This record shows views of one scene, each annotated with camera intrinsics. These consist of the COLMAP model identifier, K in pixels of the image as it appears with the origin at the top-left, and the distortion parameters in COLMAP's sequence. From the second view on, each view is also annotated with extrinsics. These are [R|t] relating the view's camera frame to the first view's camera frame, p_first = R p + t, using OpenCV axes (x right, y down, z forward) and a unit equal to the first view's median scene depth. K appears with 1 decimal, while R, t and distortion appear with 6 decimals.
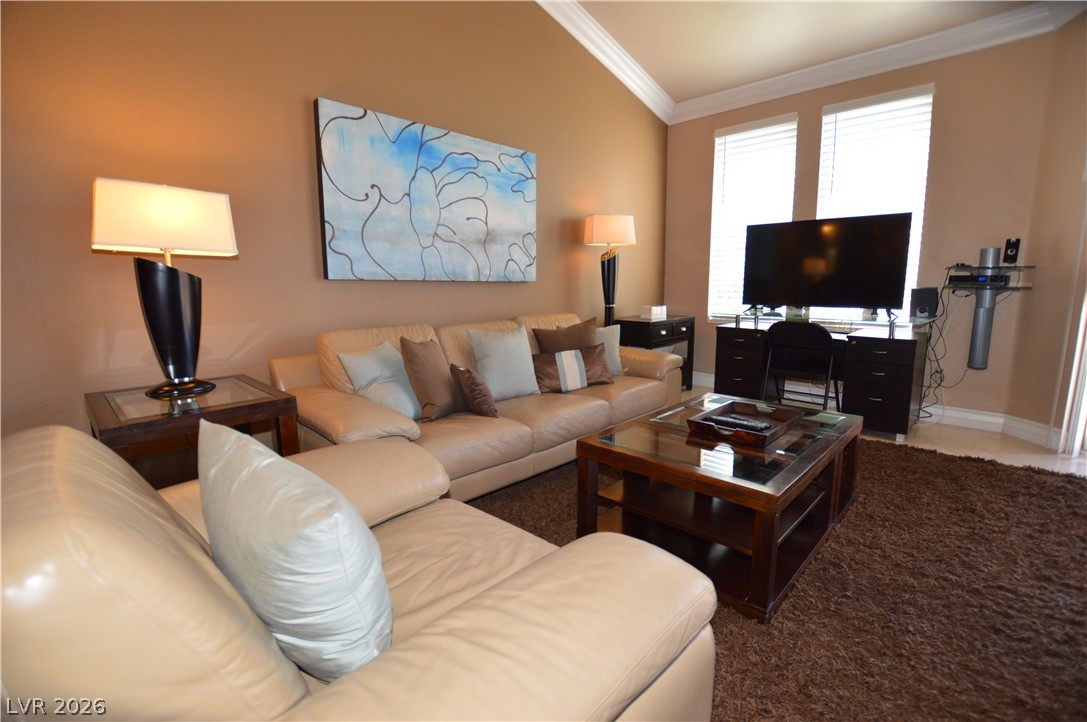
lens RADIAL K [[484.0, 0, 547.3], [0, 484.0, 358.1], [0, 0, 1]] dist [-0.029160, 0.003430]
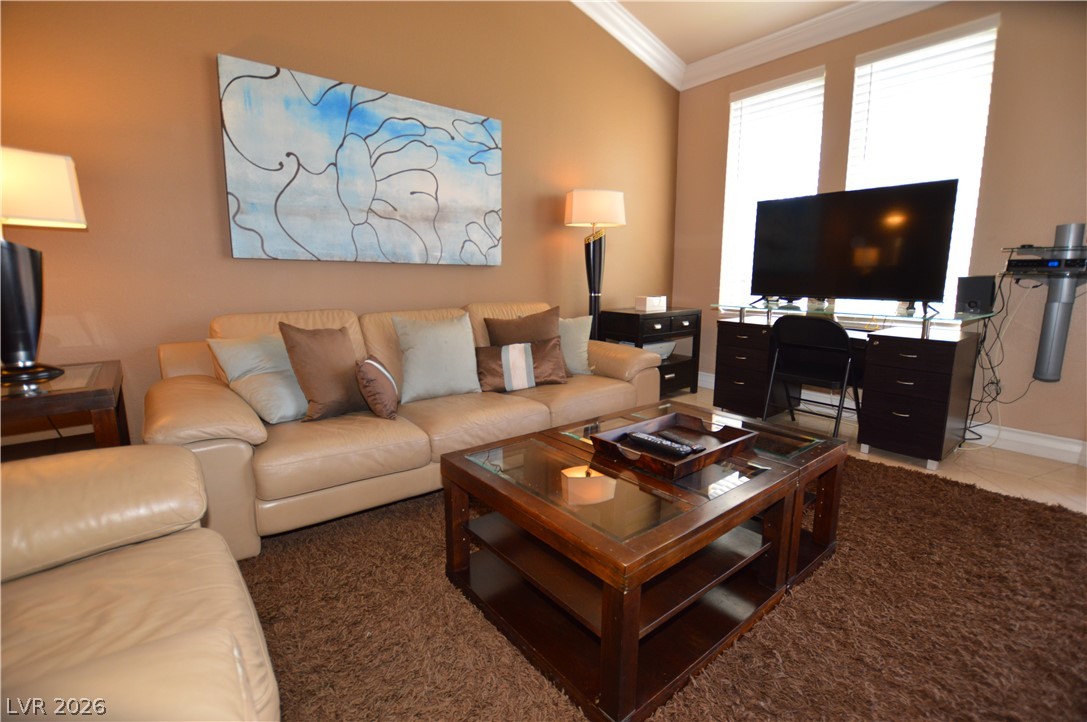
lens RADIAL K [[484.0, 0, 546.4], [0, 484.0, 358.1], [0, 0, 1]] dist [-0.029160, 0.003430]
pose [[0.992453, 0.028558, -0.119253, 0.188687], [-0.027115, 0.999538, 0.013702, -0.003026], [0.119590, -0.010365, 0.992769, 0.138850]]
